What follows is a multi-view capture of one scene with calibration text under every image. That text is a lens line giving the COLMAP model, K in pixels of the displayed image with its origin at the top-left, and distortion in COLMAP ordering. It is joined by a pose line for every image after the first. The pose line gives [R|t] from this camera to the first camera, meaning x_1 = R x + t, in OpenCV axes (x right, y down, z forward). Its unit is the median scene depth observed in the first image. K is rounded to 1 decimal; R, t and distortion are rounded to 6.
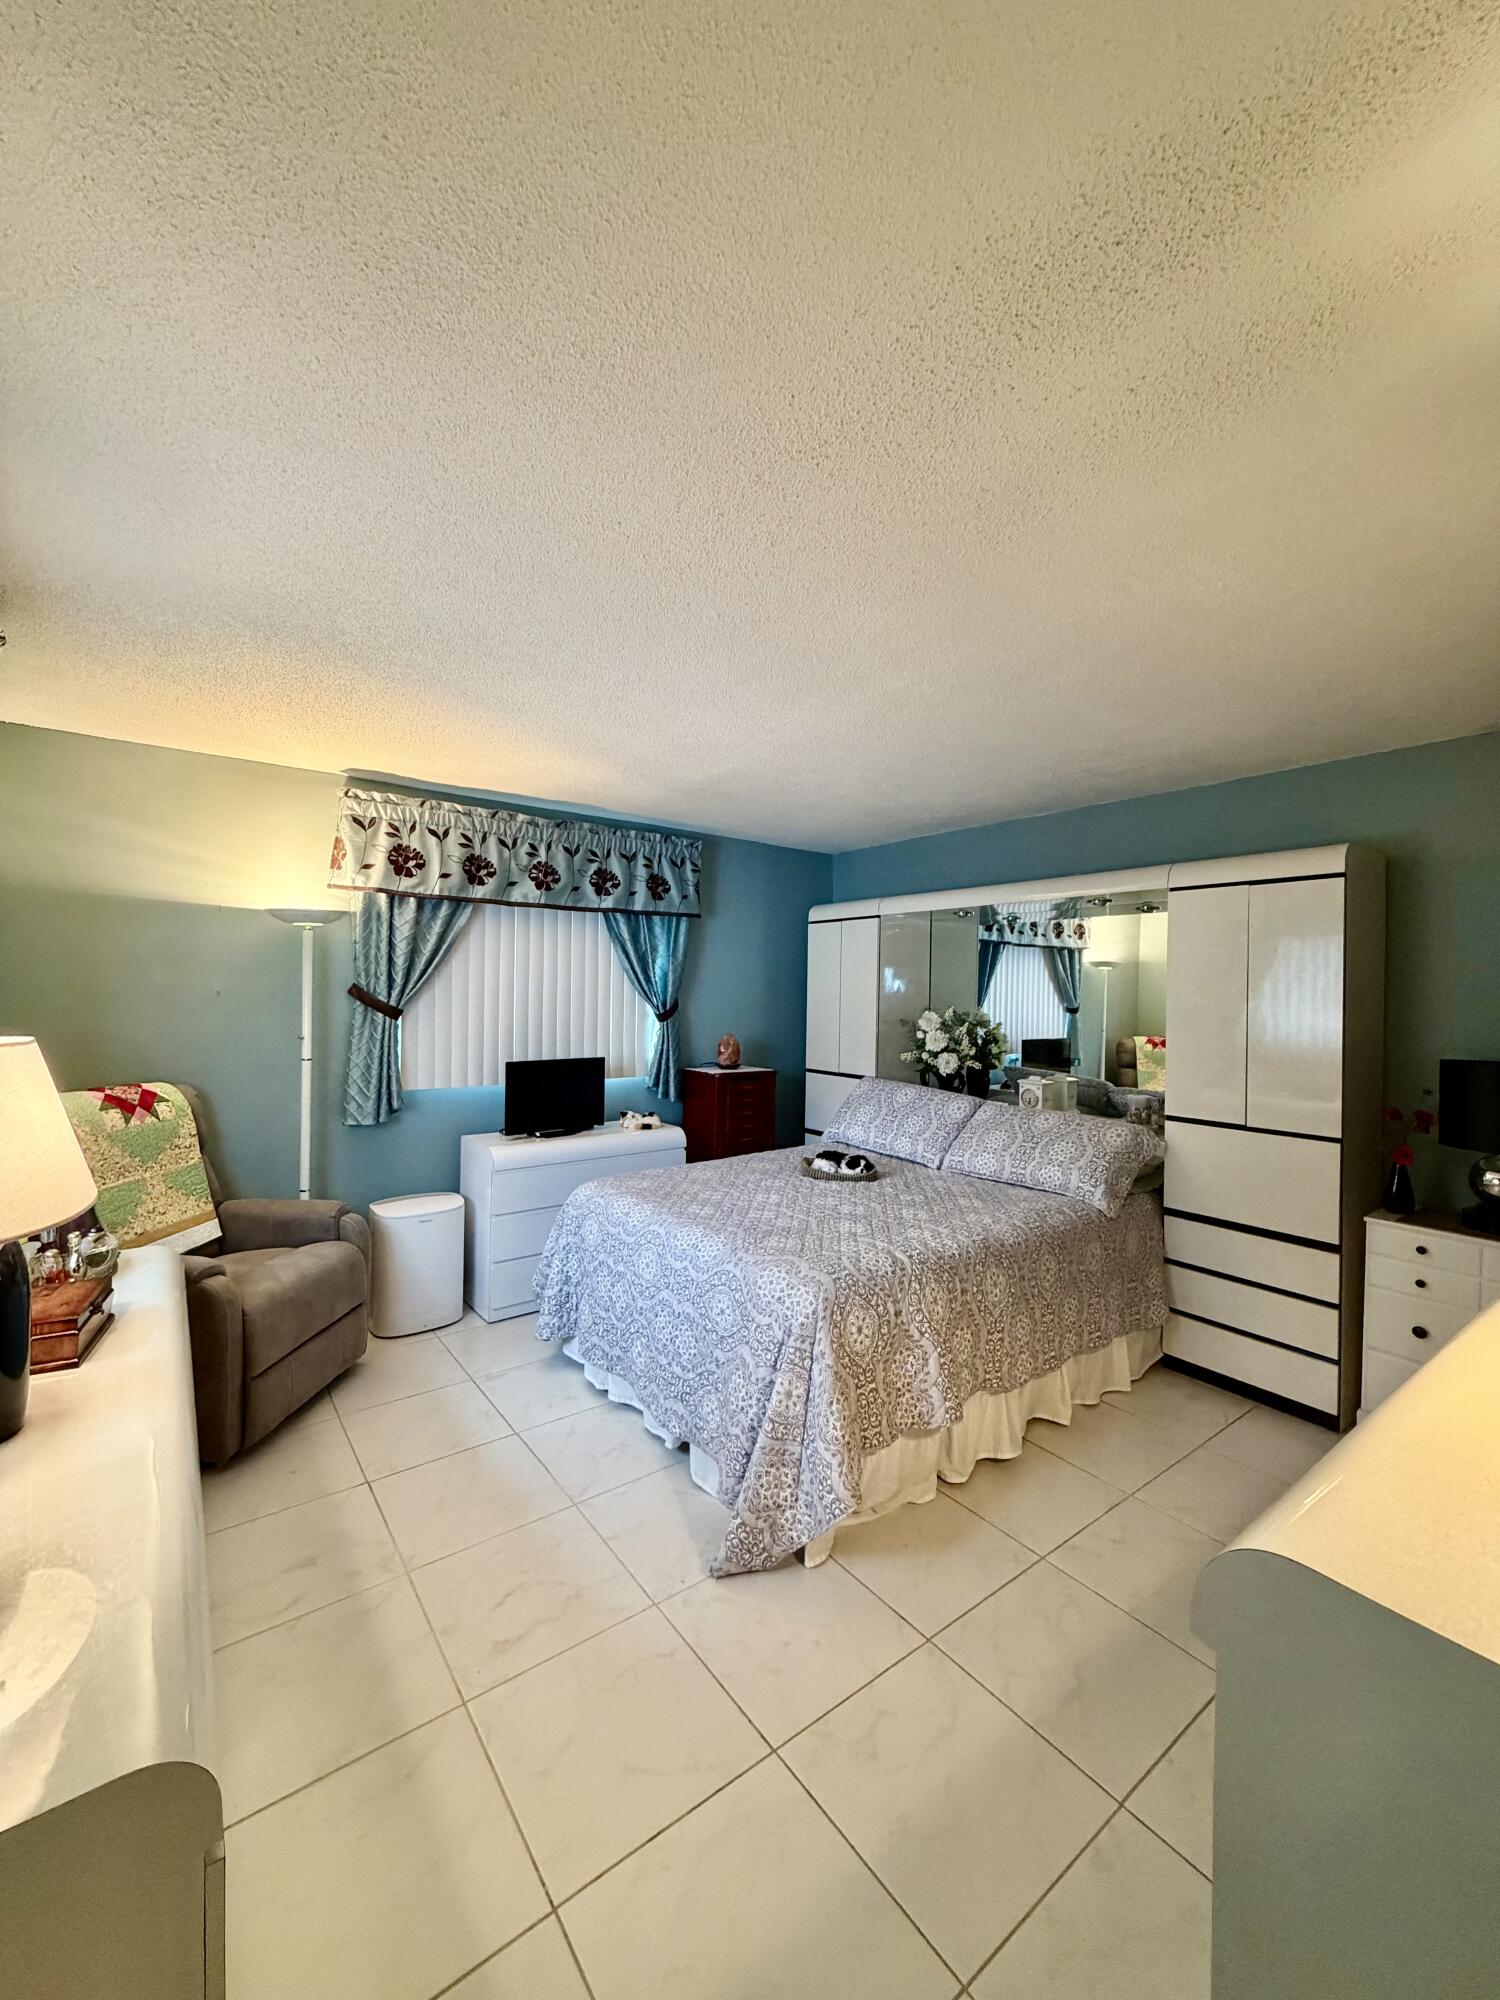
lens RADIAL K [[798.1, 0, 748.3], [0, 798.1, 1000.2], [0, 0, 1]] dist [-0.001845, 0.000310]
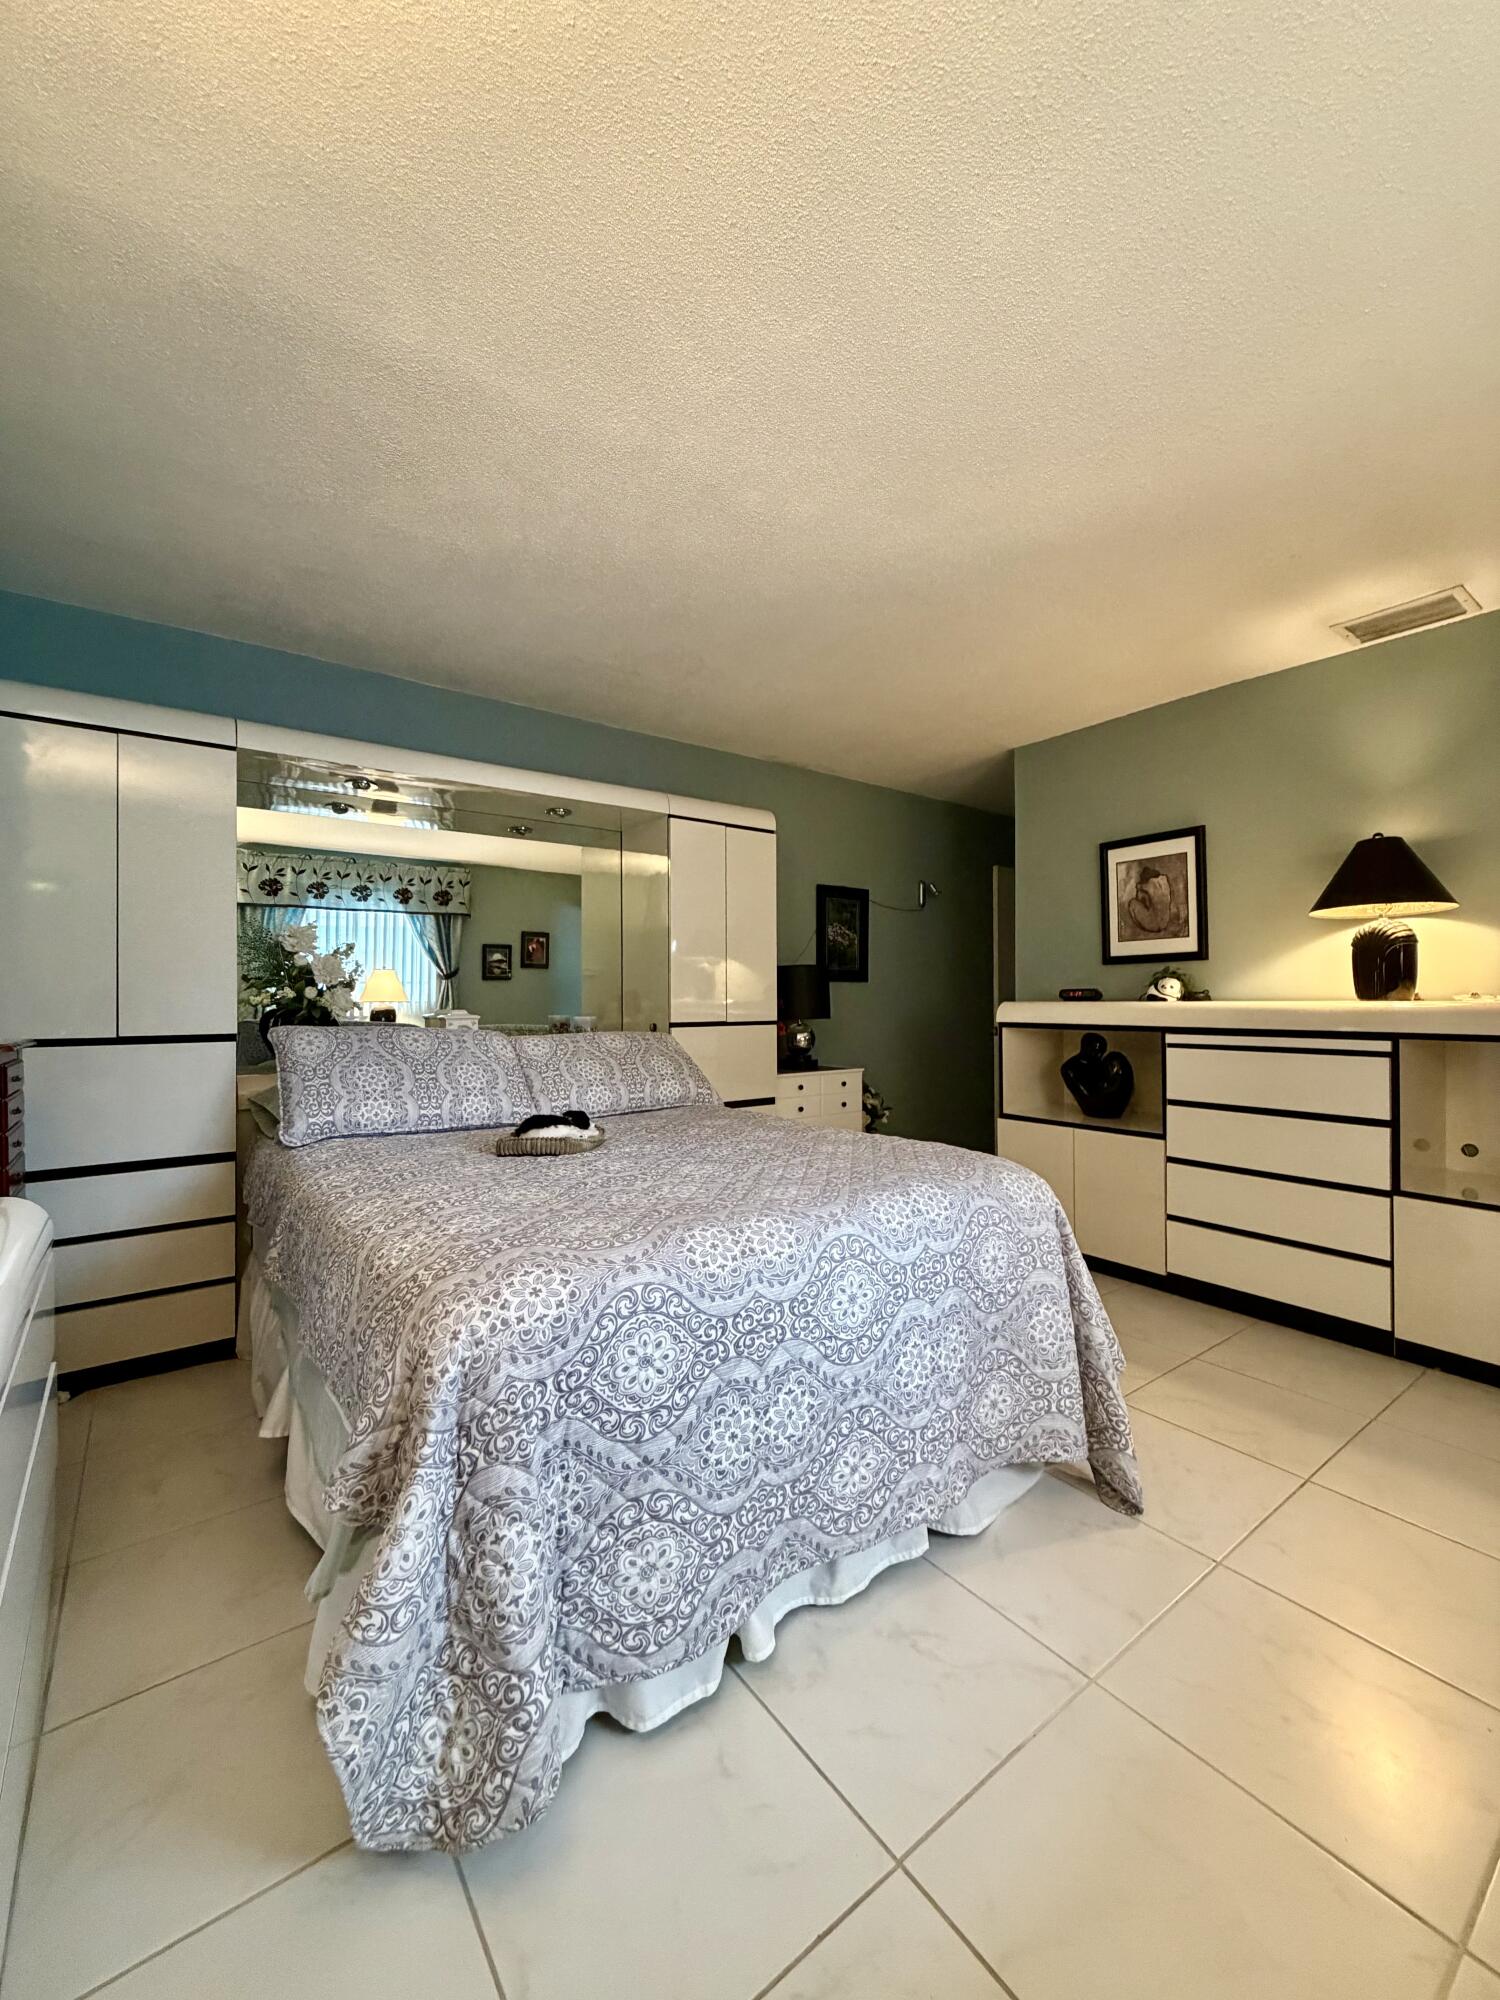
lens RADIAL K [[798.1, 0, 741.0], [0, 798.1, 989.8], [0, 0, 1]] dist [-0.001845, 0.000310]
pose [[0.007809, -0.001634, 0.999968, -0.647502], [0.009410, 0.999955, 0.001561, 0.113571], [-0.999925, 0.009397, 0.007824, 1.027533]]
